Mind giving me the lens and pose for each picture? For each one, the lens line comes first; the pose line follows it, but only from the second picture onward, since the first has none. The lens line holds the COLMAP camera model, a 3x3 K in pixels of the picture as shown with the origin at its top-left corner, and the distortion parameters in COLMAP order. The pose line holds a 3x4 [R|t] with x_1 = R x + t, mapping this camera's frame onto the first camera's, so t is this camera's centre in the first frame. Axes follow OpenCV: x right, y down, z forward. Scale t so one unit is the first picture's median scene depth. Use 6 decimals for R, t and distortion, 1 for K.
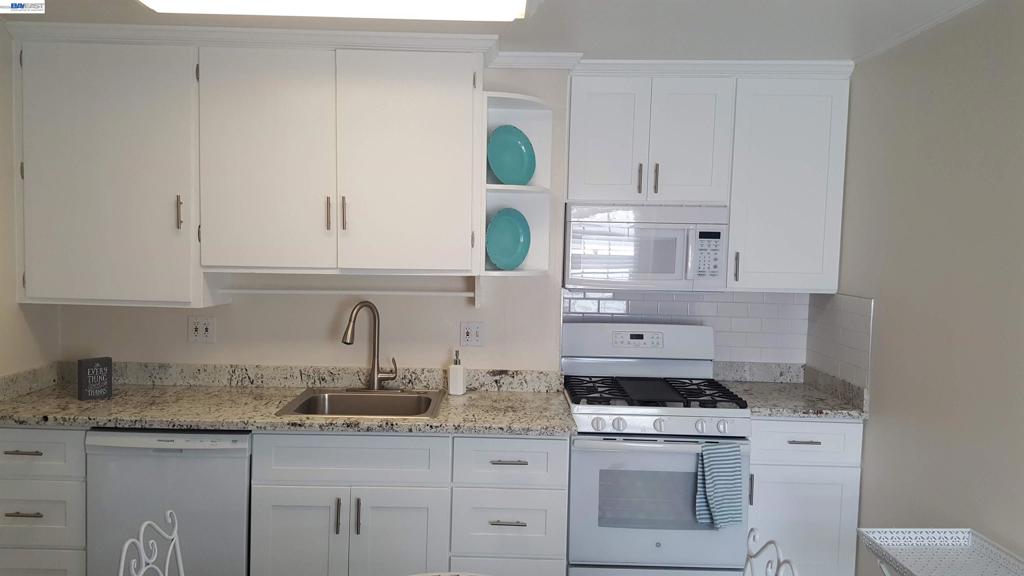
lens RADIAL K [[774.7, 0, 512.0], [0, 774.7, 288.0], [0, 0, 1]] dist [0.078696, -0.118177]
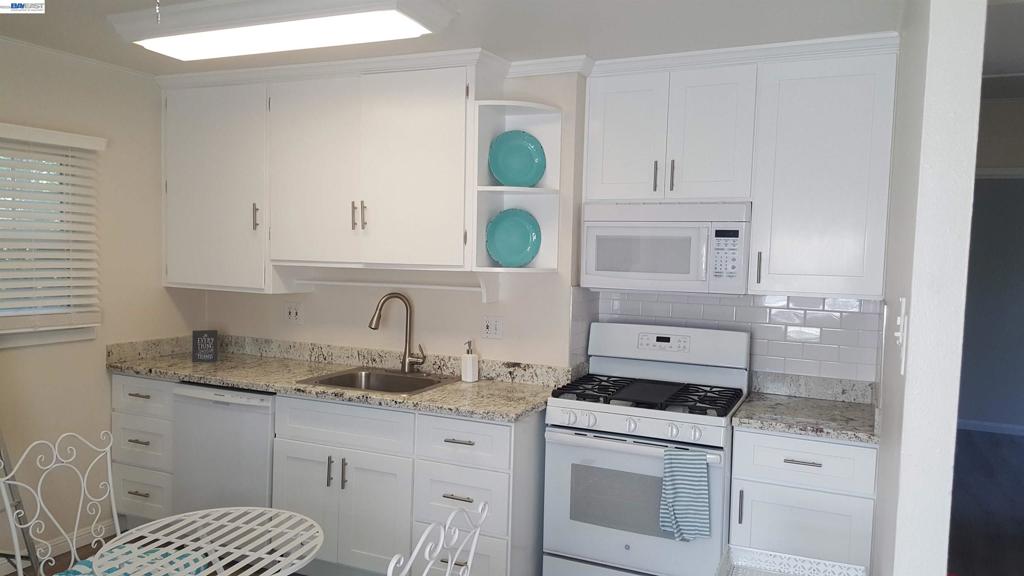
lens RADIAL K [[779.6, 0, 510.2], [0, 779.6, 296.9], [0, 0, 1]] dist [0.045027, -0.001050]
pose [[0.903603, 0.028084, -0.427450, 0.451920], [-0.031413, 0.999506, -0.000737, 0.018479], [0.427218, 0.014093, 0.904039, 0.038463]]
